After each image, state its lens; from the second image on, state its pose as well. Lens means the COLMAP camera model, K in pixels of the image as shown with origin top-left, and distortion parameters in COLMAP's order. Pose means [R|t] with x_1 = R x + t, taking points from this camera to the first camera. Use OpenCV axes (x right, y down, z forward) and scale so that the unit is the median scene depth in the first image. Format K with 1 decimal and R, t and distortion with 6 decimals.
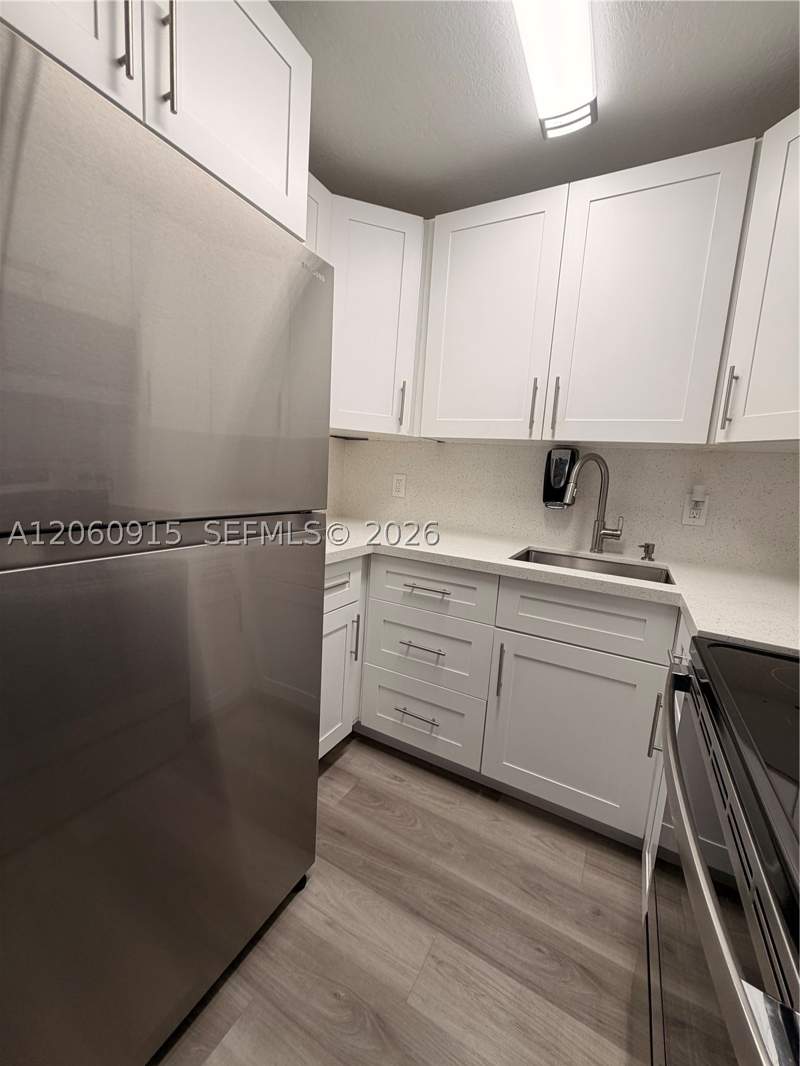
lens RADIAL K [[422.6, 0, 399.8], [0, 422.6, 531.2], [0, 0, 1]] dist [-0.002760, 0.000401]
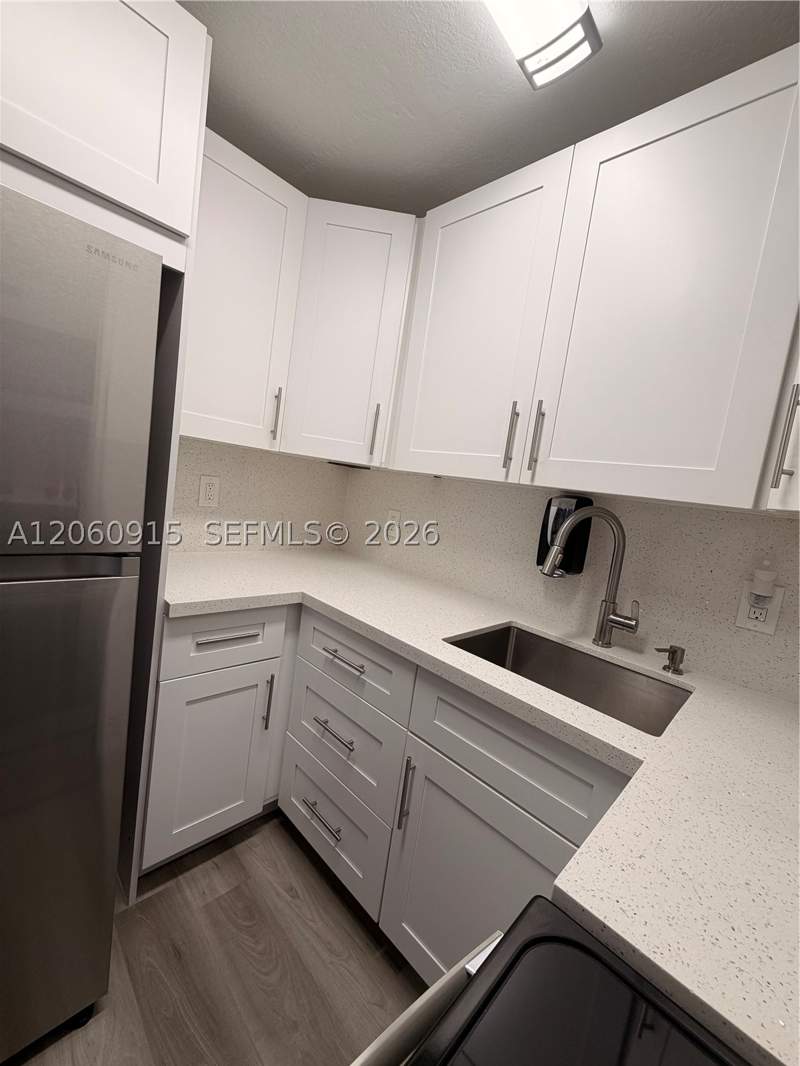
lens RADIAL K [[422.6, 0, 400.1], [0, 422.6, 531.2], [0, 0, 1]] dist [-0.002760, 0.000401]
pose [[0.961365, 0.098377, -0.257097, 0.353071], [-0.114370, 0.992279, -0.047973, -0.077721], [0.250392, 0.075524, 0.965194, 0.251781]]
